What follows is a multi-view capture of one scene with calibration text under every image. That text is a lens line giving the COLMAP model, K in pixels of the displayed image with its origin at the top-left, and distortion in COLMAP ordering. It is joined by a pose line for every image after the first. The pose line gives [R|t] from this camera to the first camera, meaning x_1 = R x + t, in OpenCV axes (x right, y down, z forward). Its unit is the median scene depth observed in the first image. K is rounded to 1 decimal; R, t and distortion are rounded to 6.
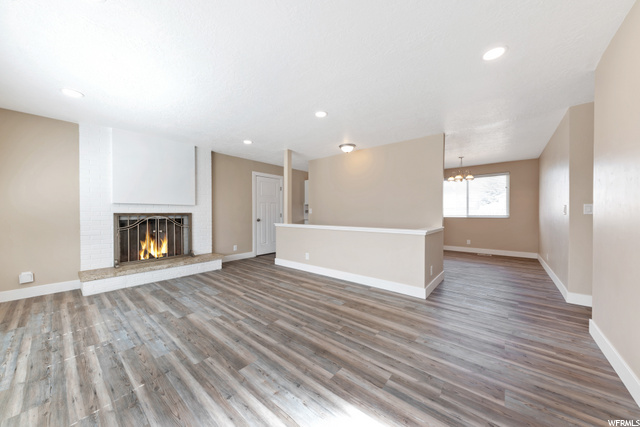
lens RADIAL K [[219.4, 0, 317.9], [0, 219.4, 215.7], [0, 0, 1]] dist [0.000393, -0.000140]
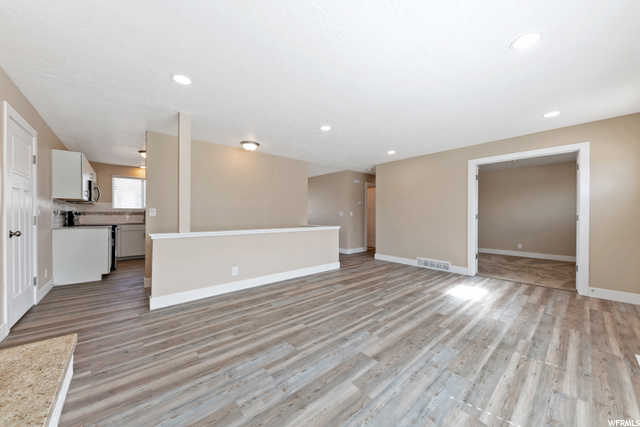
lens RADIAL K [[219.4, 0, 317.9], [0, 219.4, 215.7], [0, 0, 1]] dist [0.000393, -0.000140]
pose [[0.190050, -0.006961, 0.981750, -1.302828], [0.016908, 0.999850, 0.003816, -0.011727], [-0.981629, 0.015874, 0.190139, 0.999303]]
